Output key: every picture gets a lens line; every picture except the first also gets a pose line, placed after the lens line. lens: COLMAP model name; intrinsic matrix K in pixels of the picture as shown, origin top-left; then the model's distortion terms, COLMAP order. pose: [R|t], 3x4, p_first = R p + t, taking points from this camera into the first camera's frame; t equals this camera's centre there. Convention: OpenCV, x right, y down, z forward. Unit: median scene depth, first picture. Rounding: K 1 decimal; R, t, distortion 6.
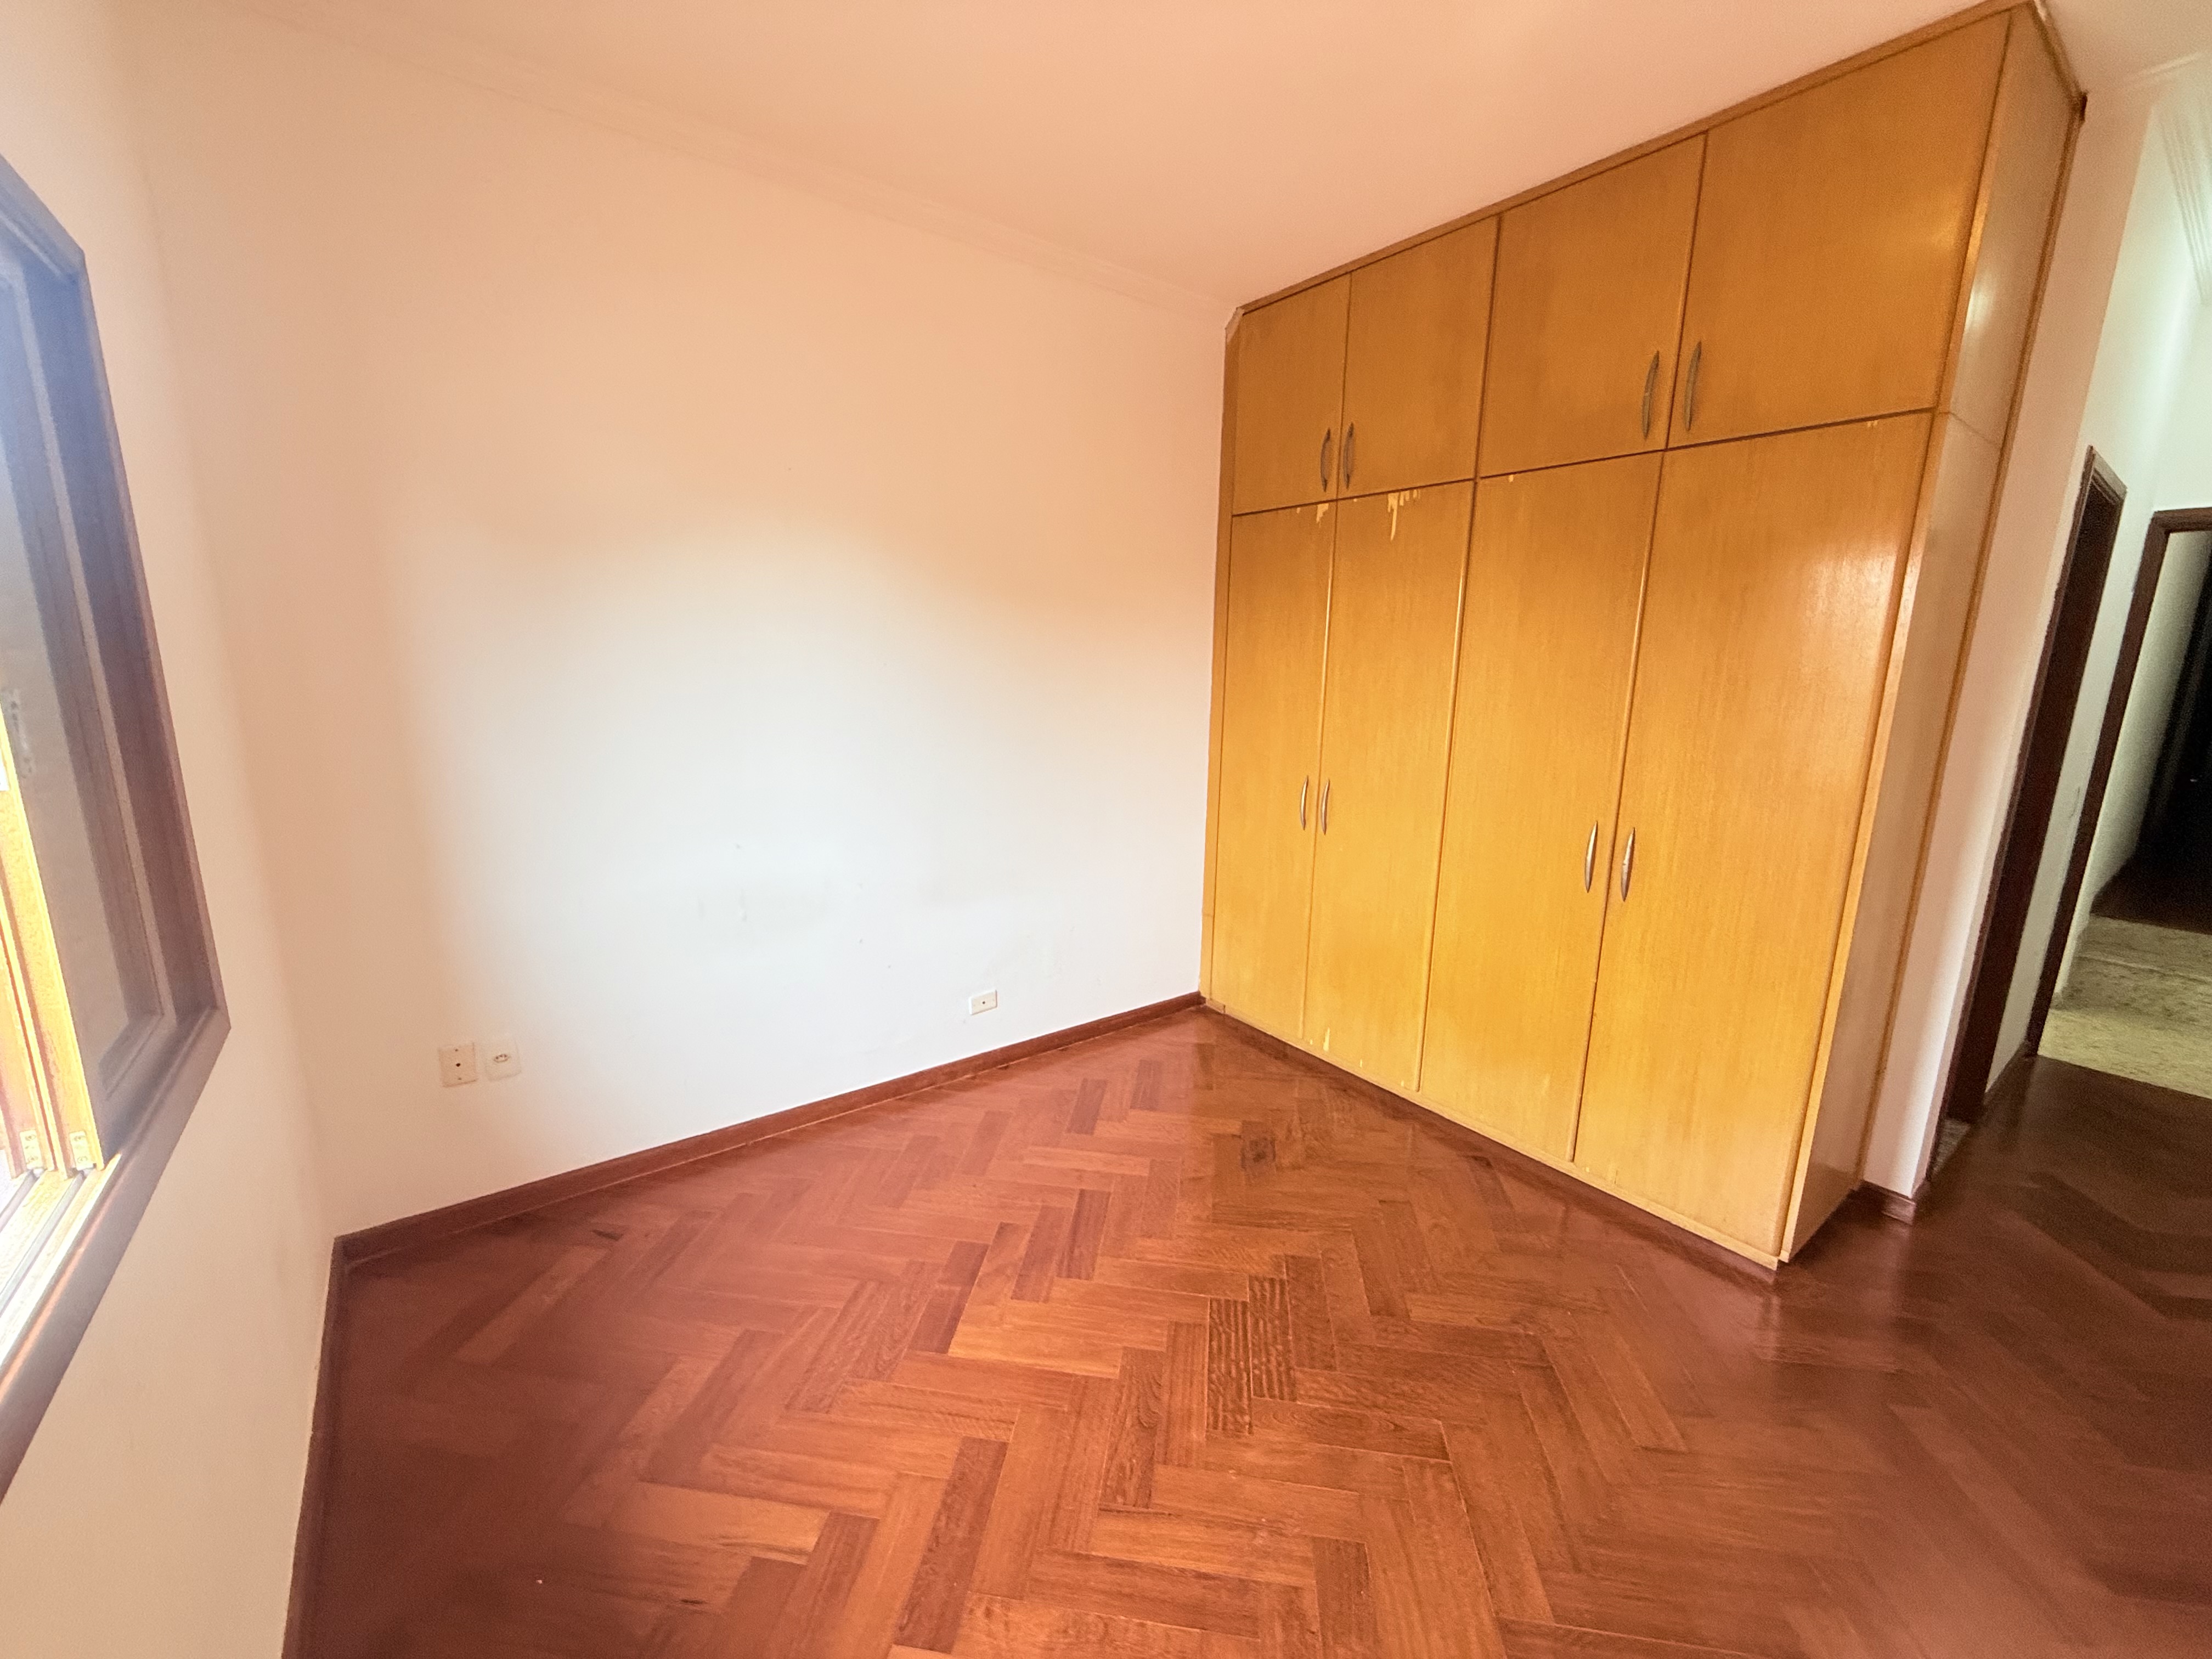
lens RADIAL K [[885.3, 0, 1097.9], [0, 885.3, 824.2], [0, 0, 1]] dist [0.000534, 0.000028]
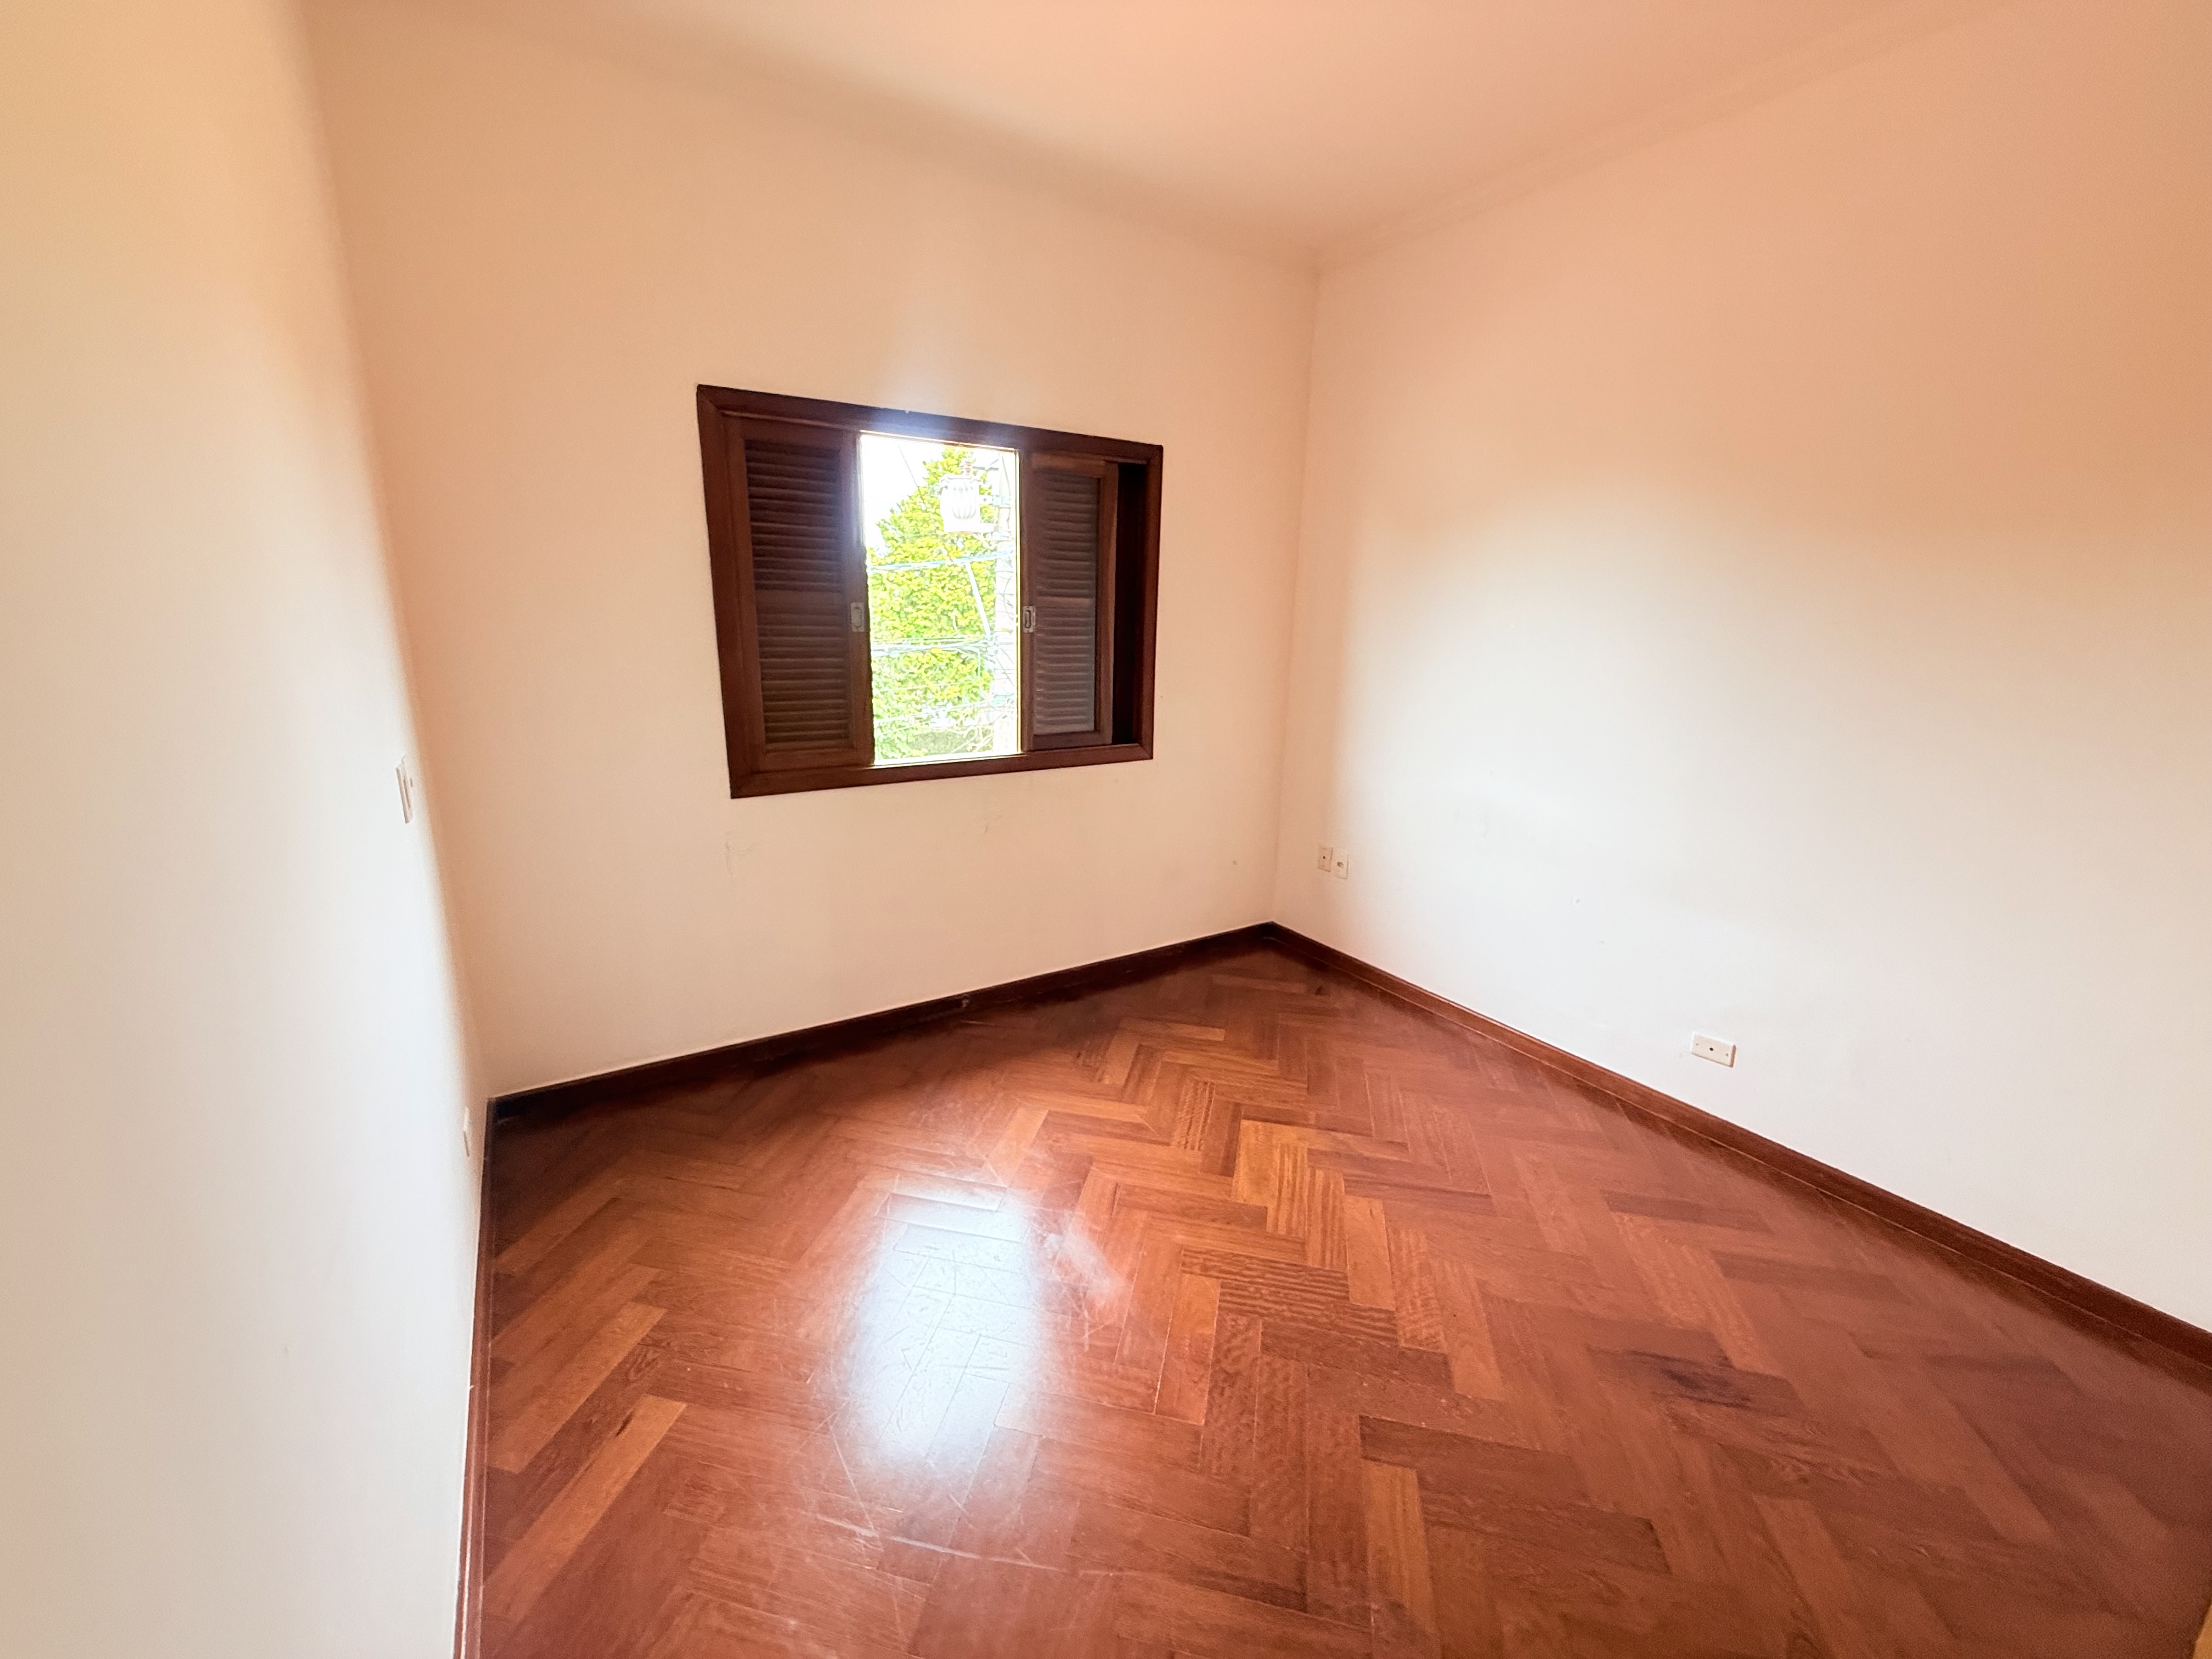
lens RADIAL K [[885.3, 0, 1099.7], [0, 885.3, 837.6], [0, 0, 1]] dist [0.000534, 0.000028]
pose [[-0.081731, 0.231230, -0.969460, 0.880846], [-0.210593, 0.946745, 0.243566, -0.076579], [0.974151, 0.224068, -0.028683, 0.607583]]
